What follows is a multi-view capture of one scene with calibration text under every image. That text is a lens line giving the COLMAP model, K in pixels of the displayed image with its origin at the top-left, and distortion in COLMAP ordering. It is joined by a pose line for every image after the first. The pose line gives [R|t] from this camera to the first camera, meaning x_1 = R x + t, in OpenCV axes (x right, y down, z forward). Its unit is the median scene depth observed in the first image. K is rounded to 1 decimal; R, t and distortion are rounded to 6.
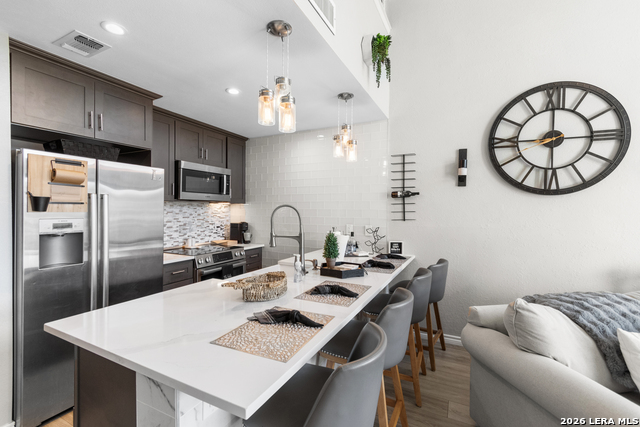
lens RADIAL K [[283.6, 0, 320.0], [0, 283.6, 213.5], [0, 0, 1]] dist [-0.000128, -0.000823]
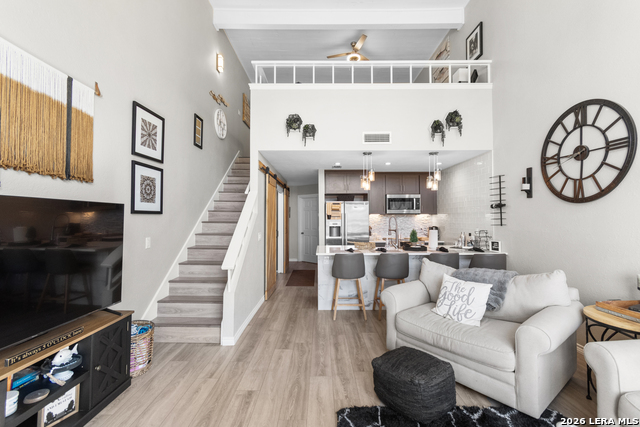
lens RADIAL K [[283.6, 0, 320.0], [0, 283.6, 213.5], [0, 0, 1]] dist [-0.000128, -0.000823]
pose [[0.444960, -0.023014, -0.895255, 1.091921], [-0.003353, 0.999620, -0.027364, 0.007249], [0.895544, 0.015178, 0.444714, -0.329134]]
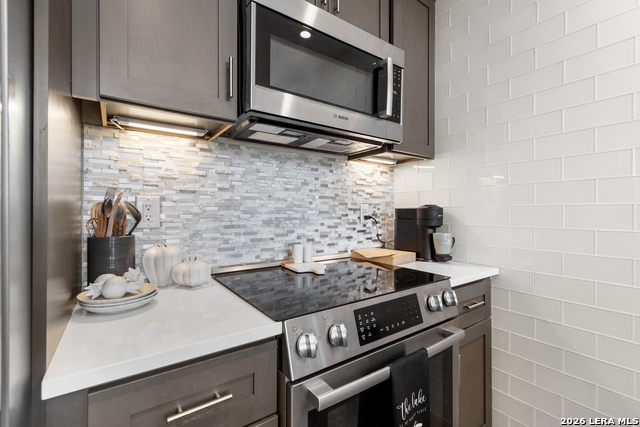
lens RADIAL K [[283.6, 0, 320.0], [0, 283.6, 213.5], [0, 0, 1]] dist [-0.000128, -0.000823]
pose [[0.883214, -0.002431, -0.468964, -0.287381], [-0.000174, 0.999985, -0.005511, 0.056575], [0.468971, 0.004949, 0.883200, 0.761719]]
